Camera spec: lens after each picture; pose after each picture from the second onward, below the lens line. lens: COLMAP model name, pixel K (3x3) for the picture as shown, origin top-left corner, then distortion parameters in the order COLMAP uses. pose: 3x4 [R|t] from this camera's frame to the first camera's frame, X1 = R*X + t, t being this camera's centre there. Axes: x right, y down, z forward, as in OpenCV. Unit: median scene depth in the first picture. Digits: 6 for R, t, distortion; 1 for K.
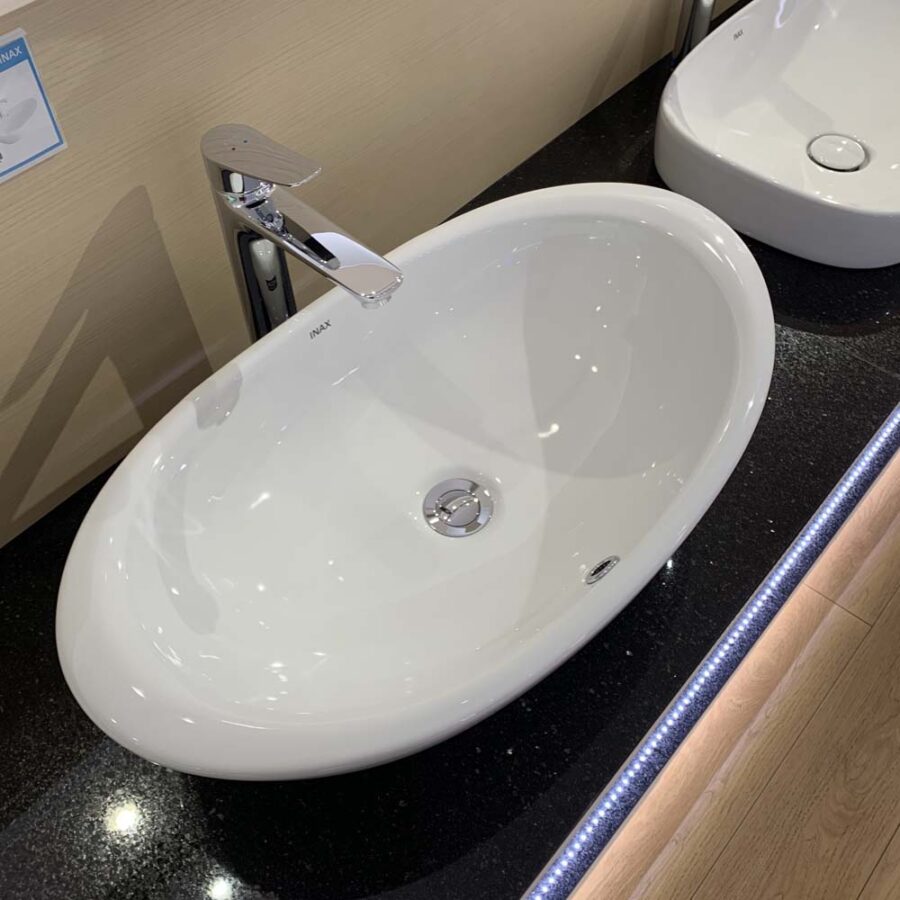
lens RADIAL K [[929.2, 0, 450.0], [0, 929.2, 450.0], [0, 0, 1]] dist [0.003265, 0.006959]
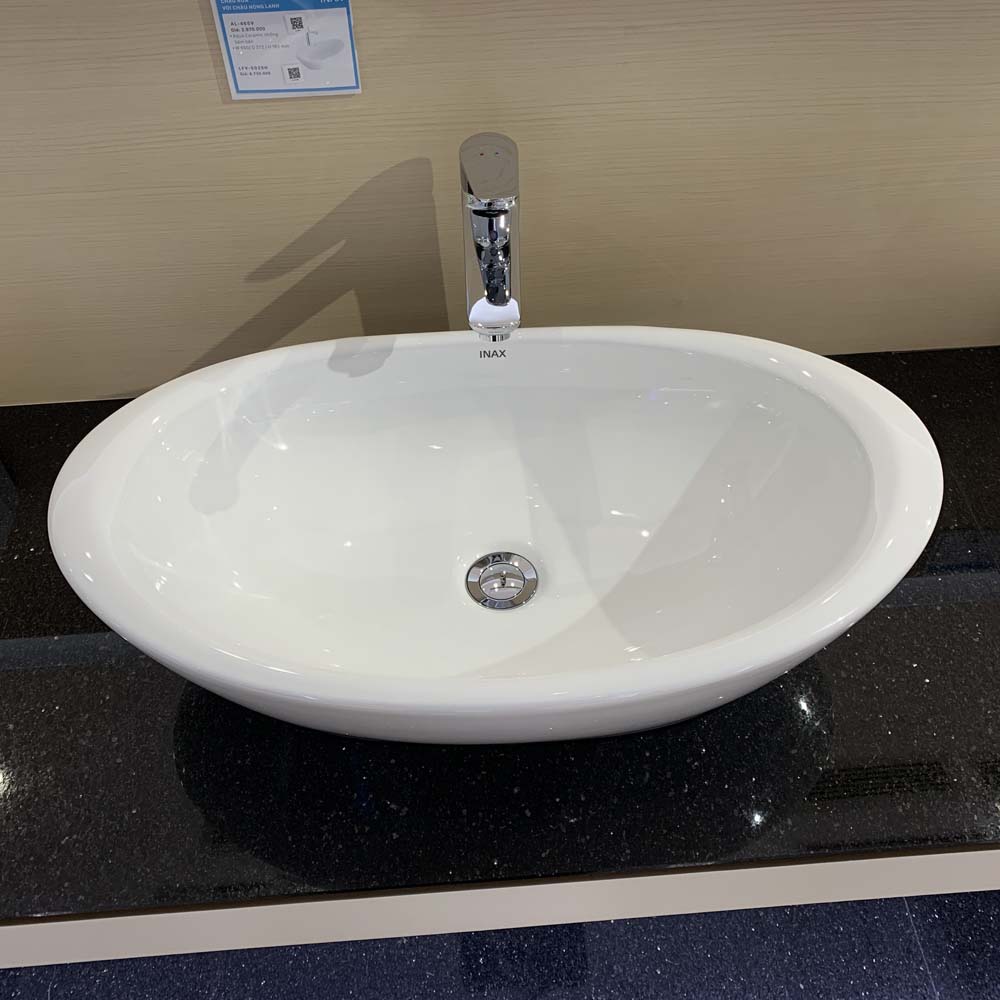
lens RADIAL K [[1030.7, 0, 508.6], [0, 1030.7, 508.3], [0, 0, 1]] dist [0.007761, -0.003058]
pose [[0.711158, 0.528997, -0.463051, 0.493544], [-0.553574, 0.827363, 0.095009, -0.110668], [0.433371, 0.188767, 0.881225, 0.058323]]
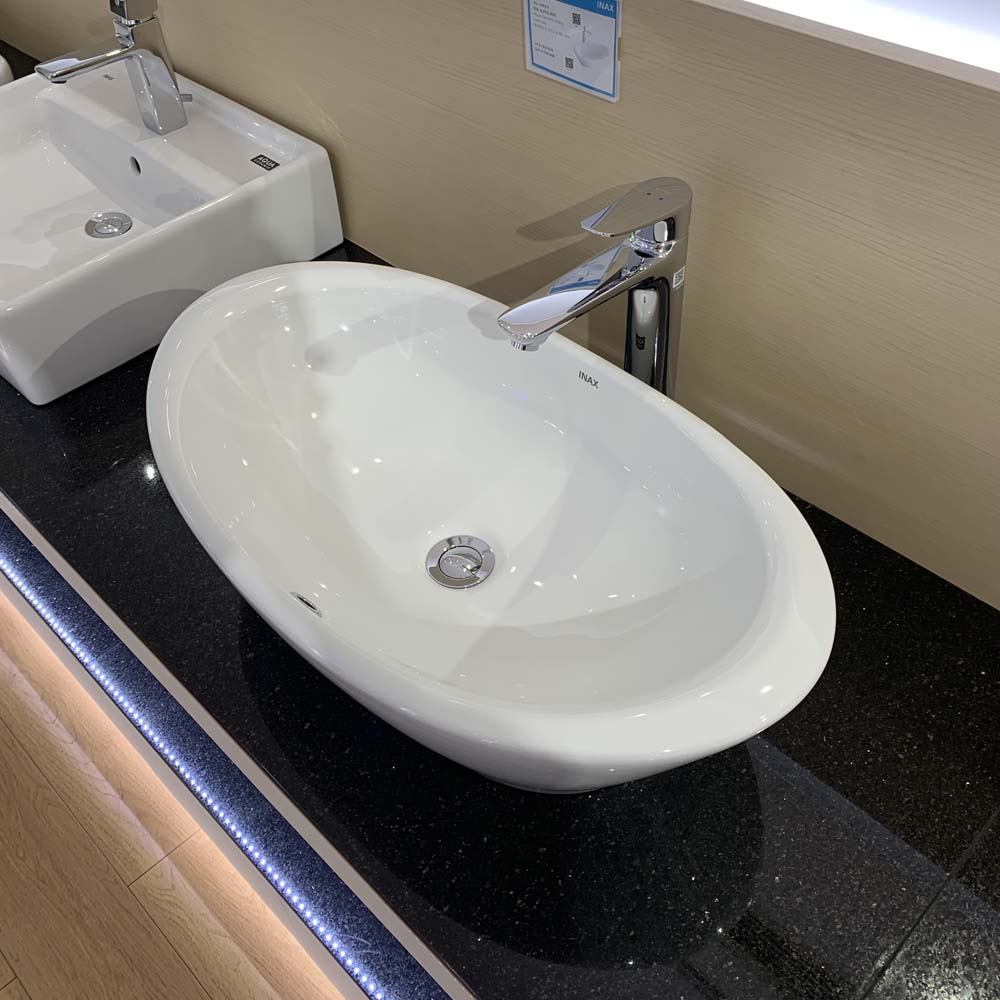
lens RADIAL K [[1024.6, 0, 498.4], [0, 1024.6, 515.4], [0, 0, 1]] dist [0.005977, -0.022821]
pose [[-0.067463, 0.737922, -0.671505, 0.753557], [-0.765428, 0.393433, 0.509245, -0.585809], [0.639975, 0.548344, 0.538285, 0.429755]]
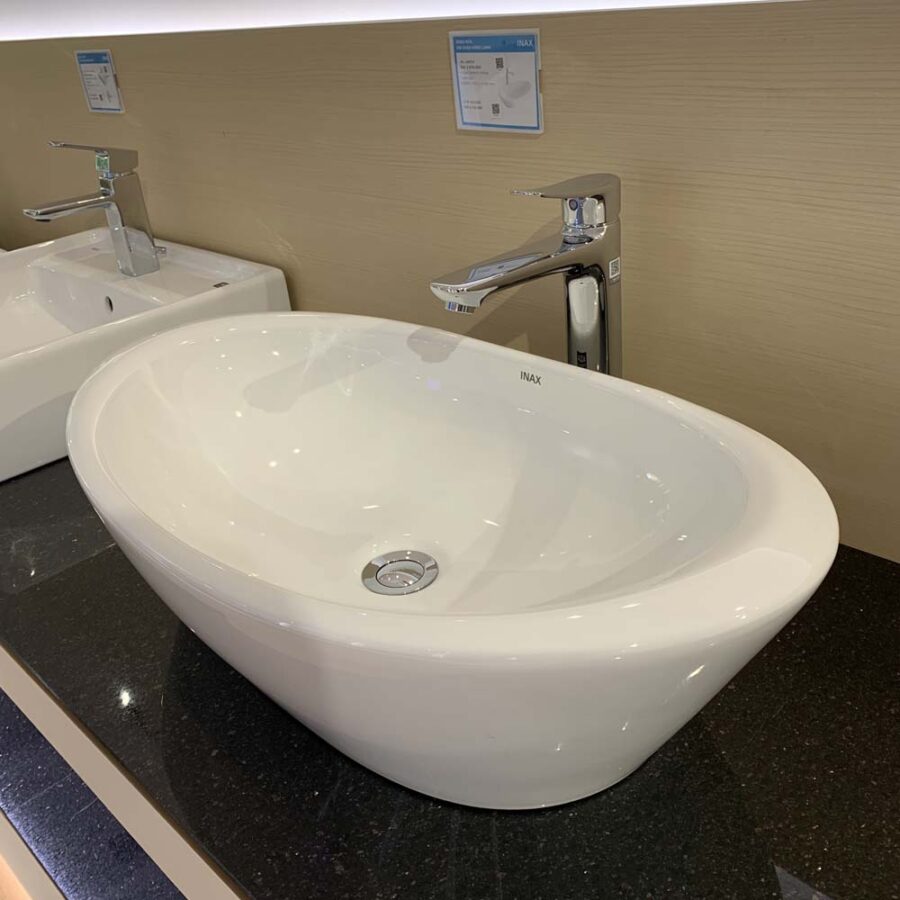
lens RADIAL K [[929.2, 0, 450.0], [0, 929.2, 450.0], [0, 0, 1]] dist [0.003265, 0.006959]
pose [[-0.061695, 0.467953, -0.881597, 0.788482], [-0.741927, 0.569333, 0.354124, -0.382245], [0.667636, 0.675928, 0.312062, 0.713451]]
